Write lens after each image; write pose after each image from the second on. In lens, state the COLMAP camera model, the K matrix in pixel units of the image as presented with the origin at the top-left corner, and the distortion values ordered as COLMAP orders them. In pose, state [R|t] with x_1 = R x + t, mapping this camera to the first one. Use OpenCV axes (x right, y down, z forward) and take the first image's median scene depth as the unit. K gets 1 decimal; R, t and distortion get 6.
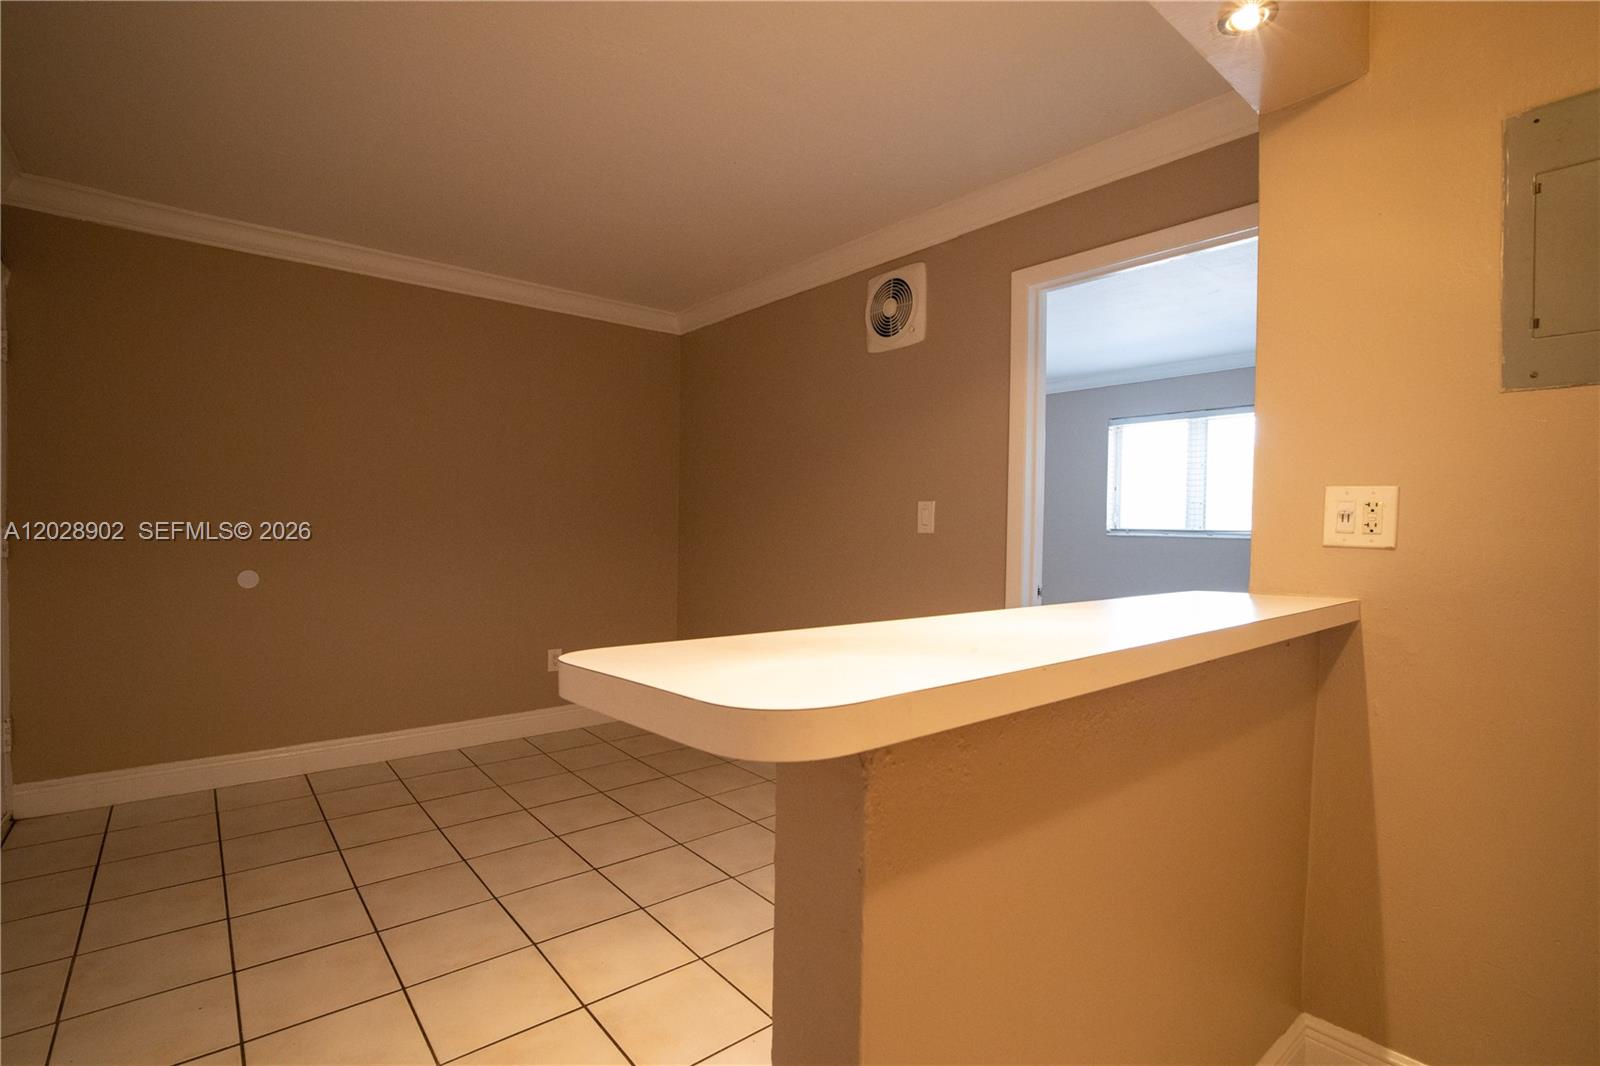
lens RADIAL K [[780.1, 0, 800.0], [0, 780.1, 533.0], [0, 0, 1]] dist [0.000353, 0.000261]
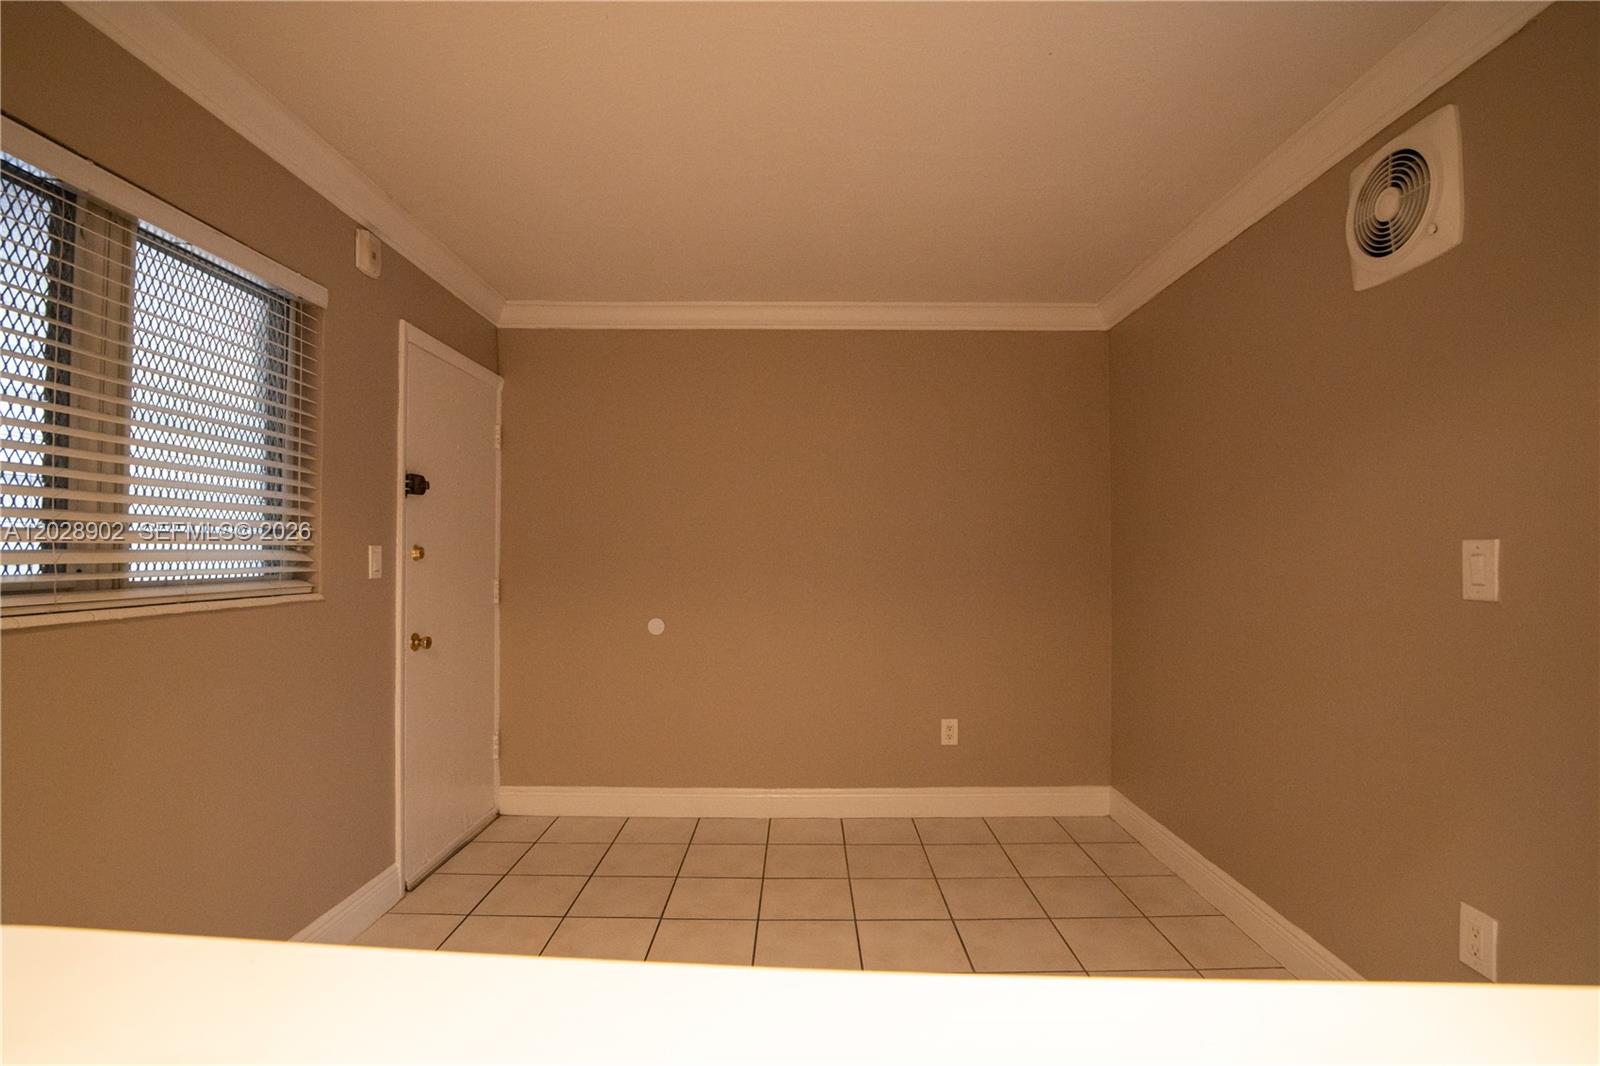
lens RADIAL K [[780.1, 0, 800.0], [0, 780.1, 533.0], [0, 0, 1]] dist [0.000353, 0.000261]
pose [[0.764952, -0.029439, -0.643415, 0.149833], [-0.000760, 0.998913, -0.046608, -0.020232], [0.644087, 0.036142, 0.764098, 0.296190]]
